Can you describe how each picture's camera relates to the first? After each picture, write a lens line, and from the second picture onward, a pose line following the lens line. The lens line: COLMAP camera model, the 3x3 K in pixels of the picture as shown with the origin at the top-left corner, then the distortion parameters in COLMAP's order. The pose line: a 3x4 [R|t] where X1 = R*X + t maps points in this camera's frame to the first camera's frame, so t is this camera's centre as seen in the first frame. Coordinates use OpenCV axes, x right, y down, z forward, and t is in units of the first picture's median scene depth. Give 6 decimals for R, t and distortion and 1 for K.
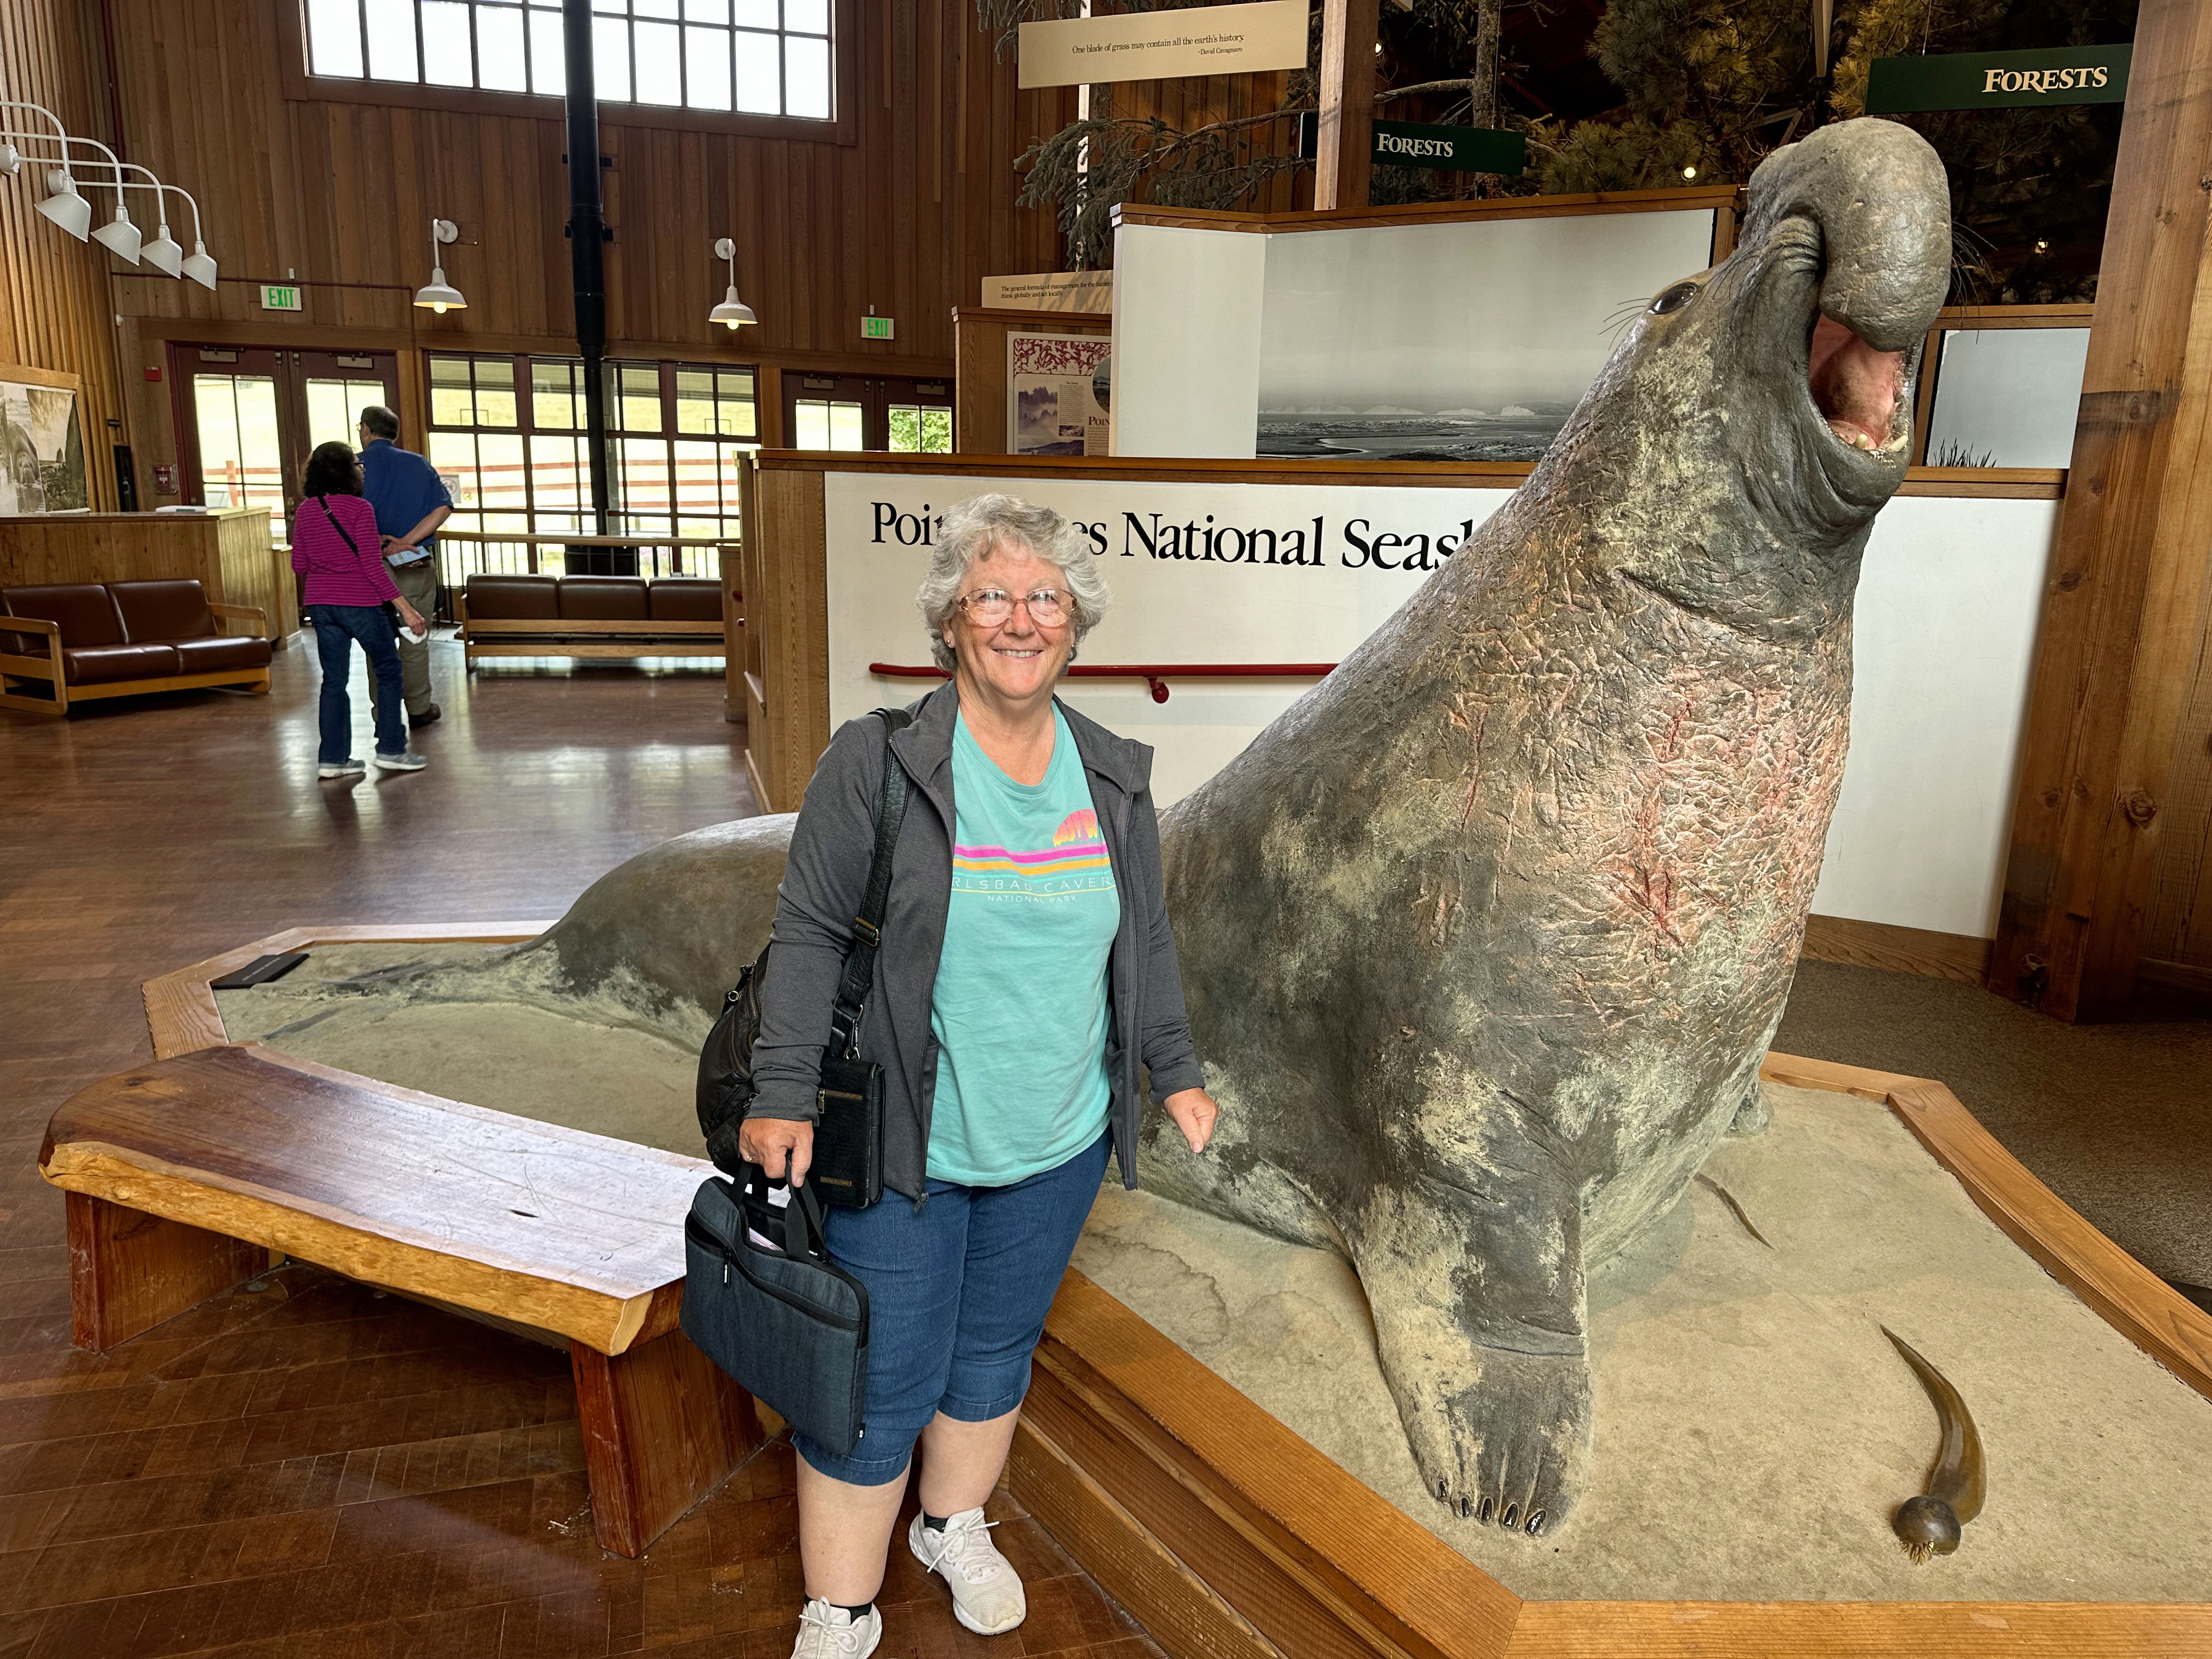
lens RADIAL K [[1555.8, 0, 1111.5], [0, 1555.8, 816.2], [0, 0, 1]] dist [0.041842, -0.044151]
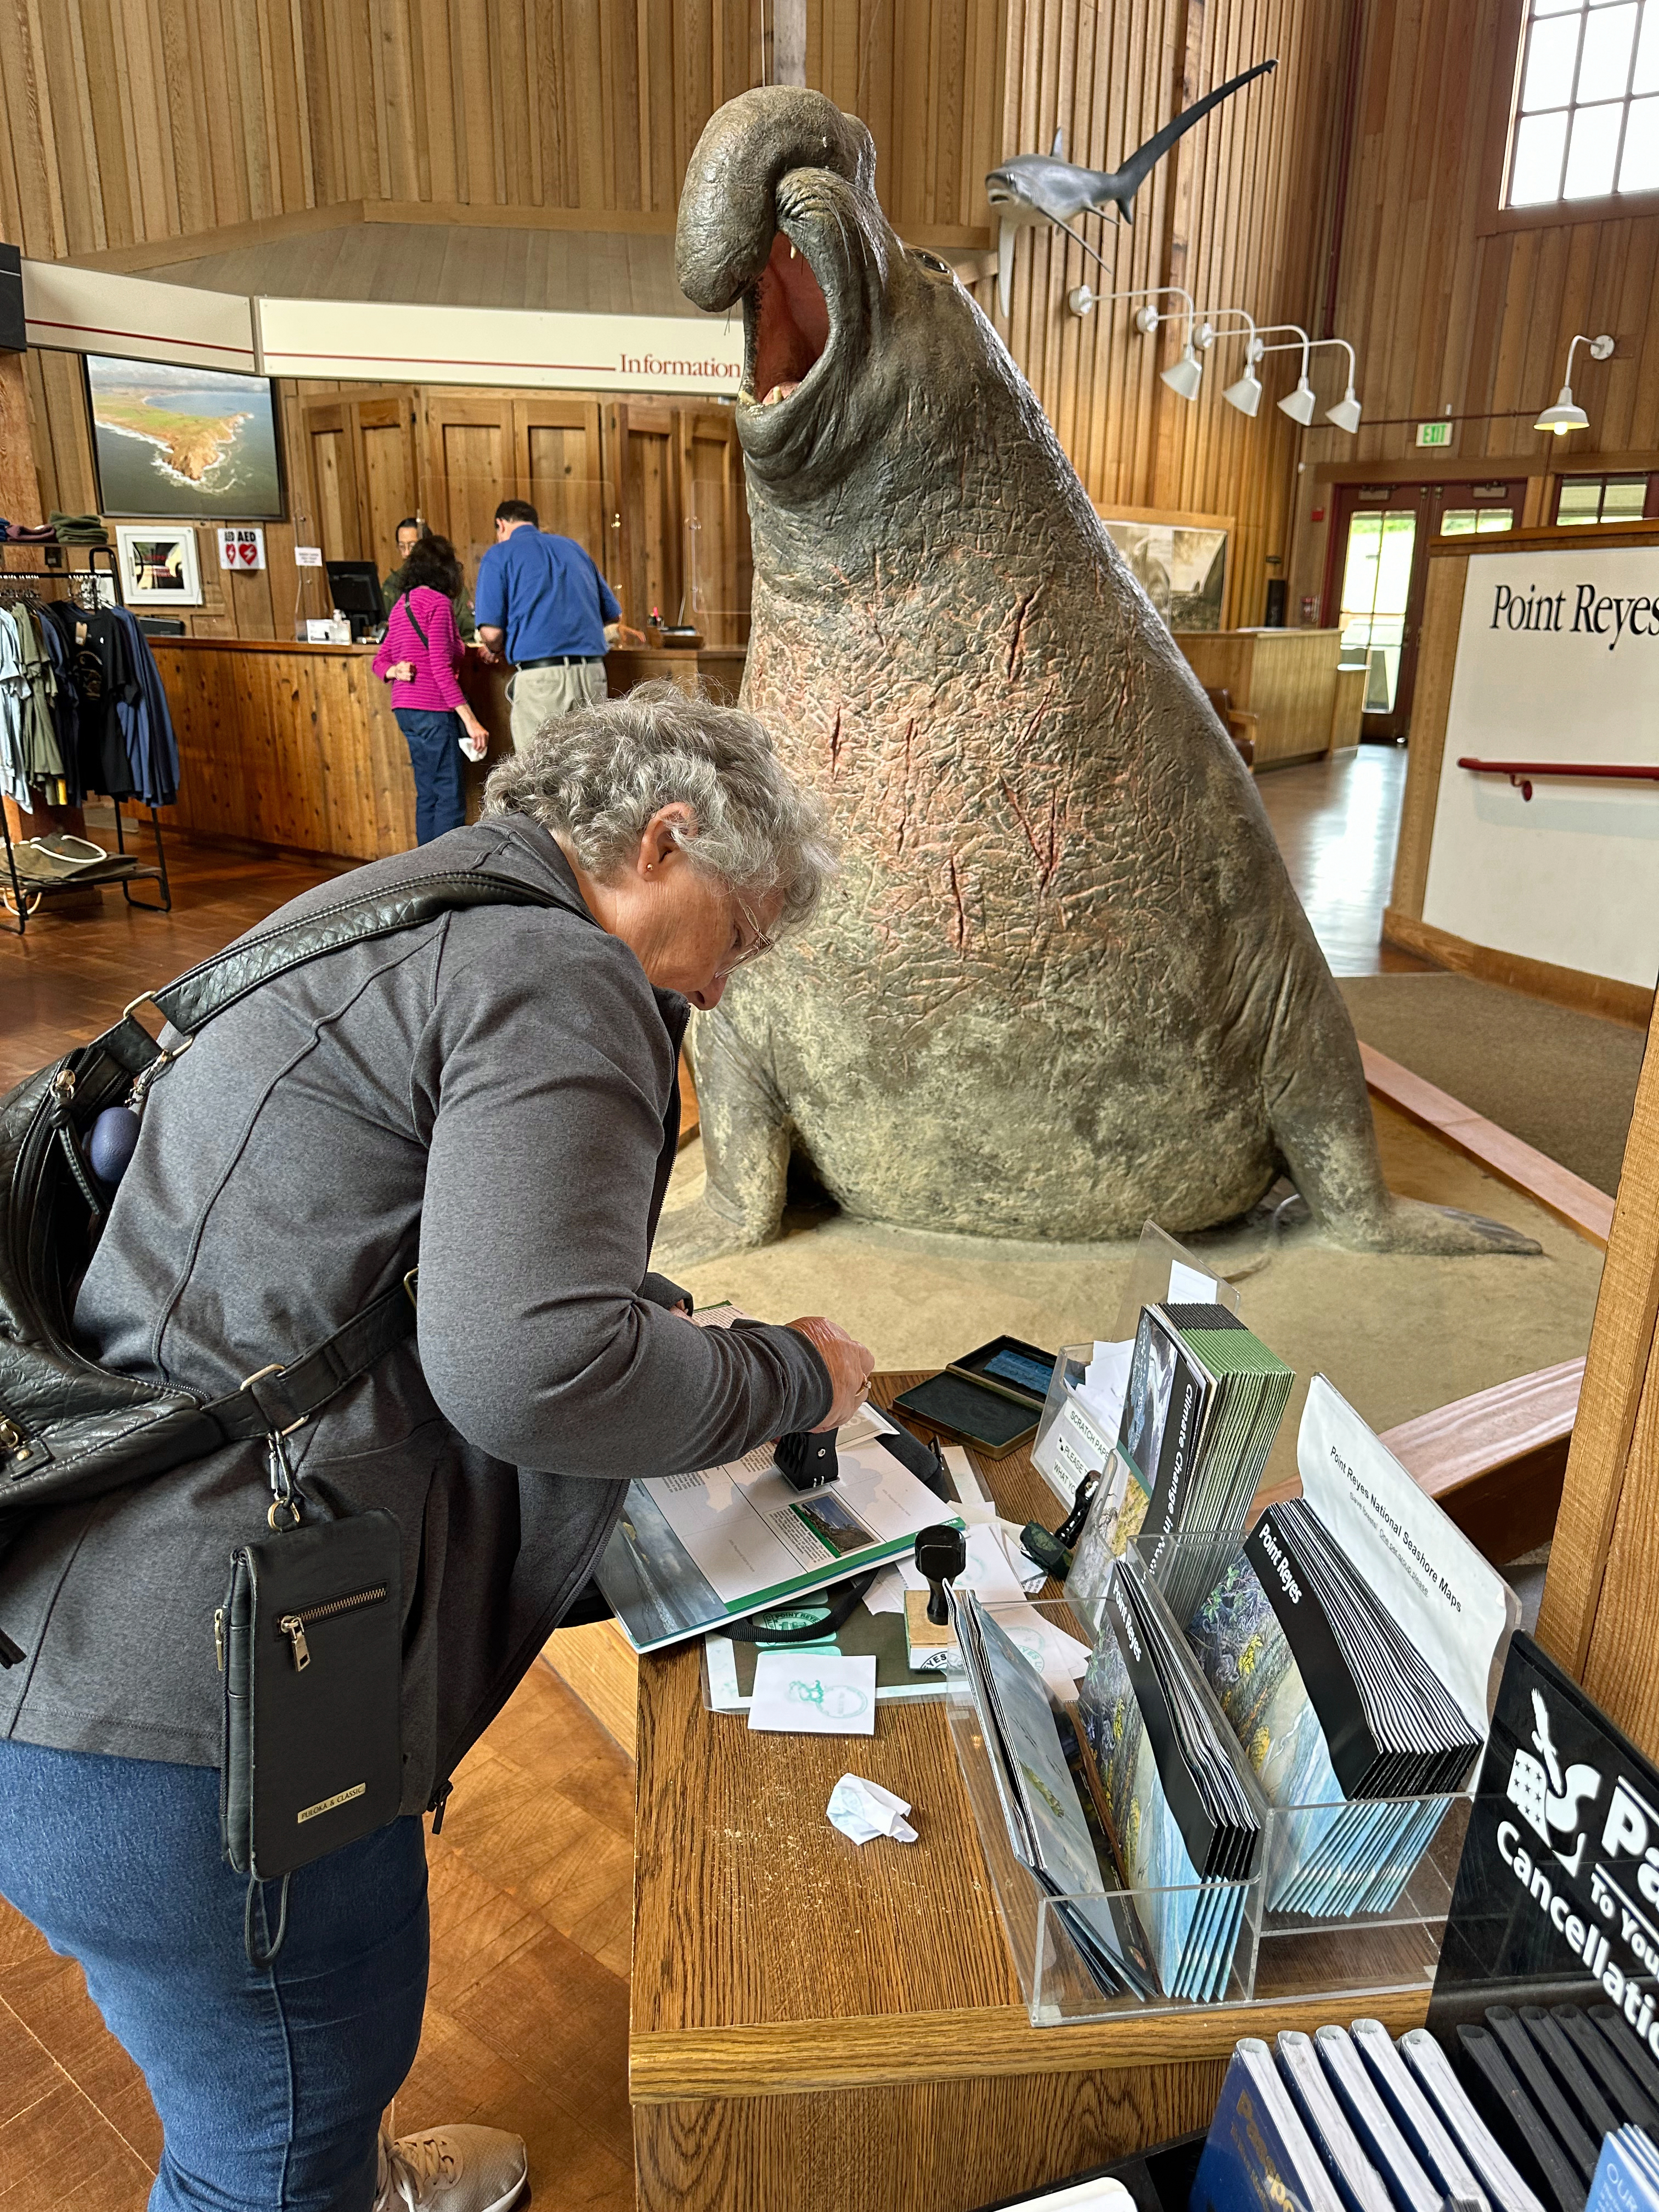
lens RADIAL K [[1555.8, 0, 844.8], [0, 1555.8, 1100.4], [0, 0, 1]] dist [0.041842, -0.044151]
pose [[0.582374, 0.238946, -0.777010, 0.180401], [-0.177609, 0.970133, 0.165216, 0.005608], [0.793281, 0.041787, 0.607420, 0.048695]]
